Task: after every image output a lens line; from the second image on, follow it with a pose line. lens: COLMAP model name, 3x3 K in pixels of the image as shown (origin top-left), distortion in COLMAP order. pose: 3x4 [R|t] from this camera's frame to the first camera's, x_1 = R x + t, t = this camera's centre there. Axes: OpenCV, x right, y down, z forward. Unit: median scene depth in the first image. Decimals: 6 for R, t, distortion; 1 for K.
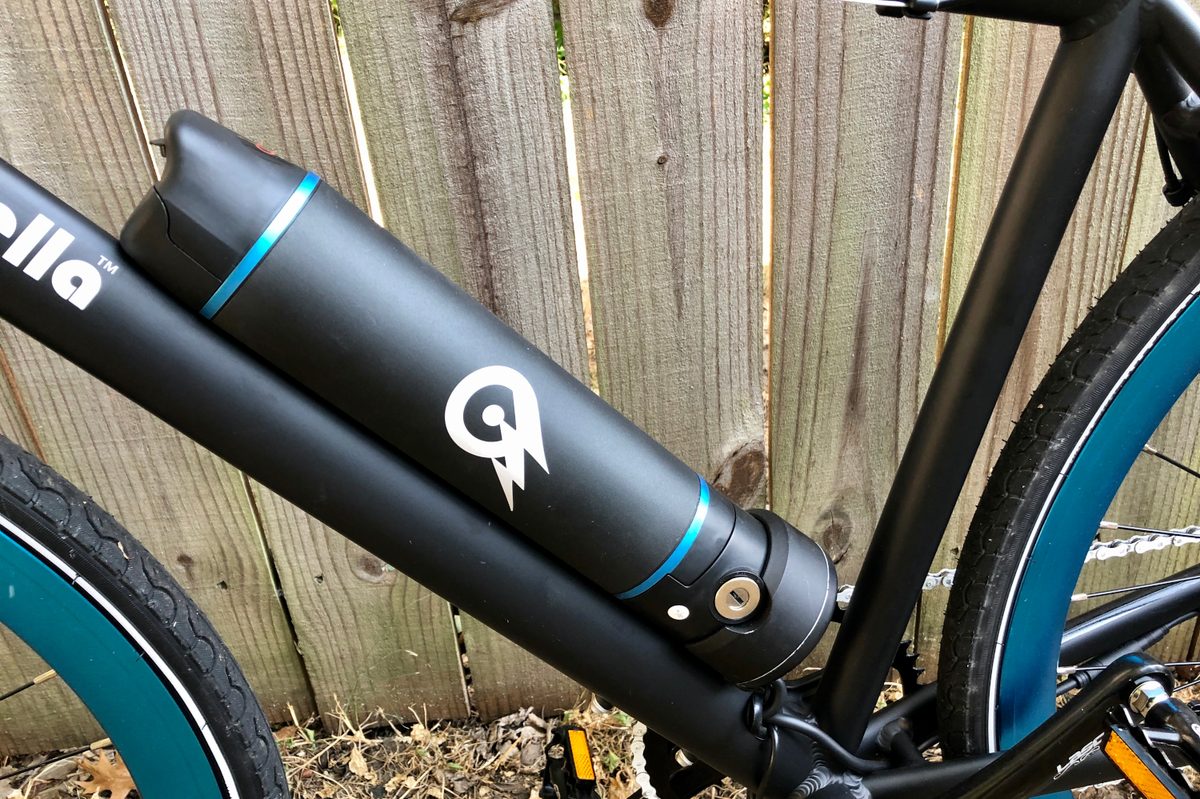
lens RADIAL K [[1030.3, 0, 619.5], [0, 1030.3, 398.6], [0, 0, 1]] dist [-0.008333, -0.001785]
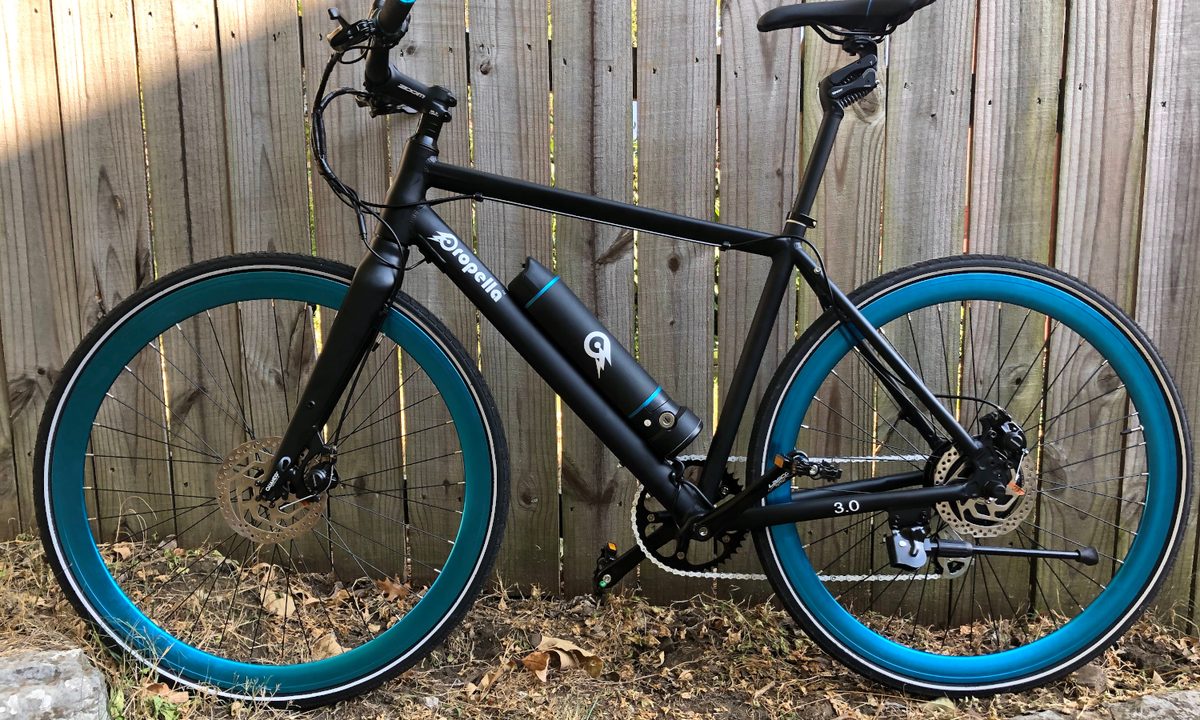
lens RADIAL K [[981.7, 0, 600.0], [0, 981.7, 360.0], [0, 0, 1]] dist [0.001734, 0.000087]
pose [[0.988247, 0.077848, -0.131556, 0.287510], [-0.119253, 0.931039, -0.344884, 1.059241], [0.095635, 0.356519, 0.929381, -1.823271]]
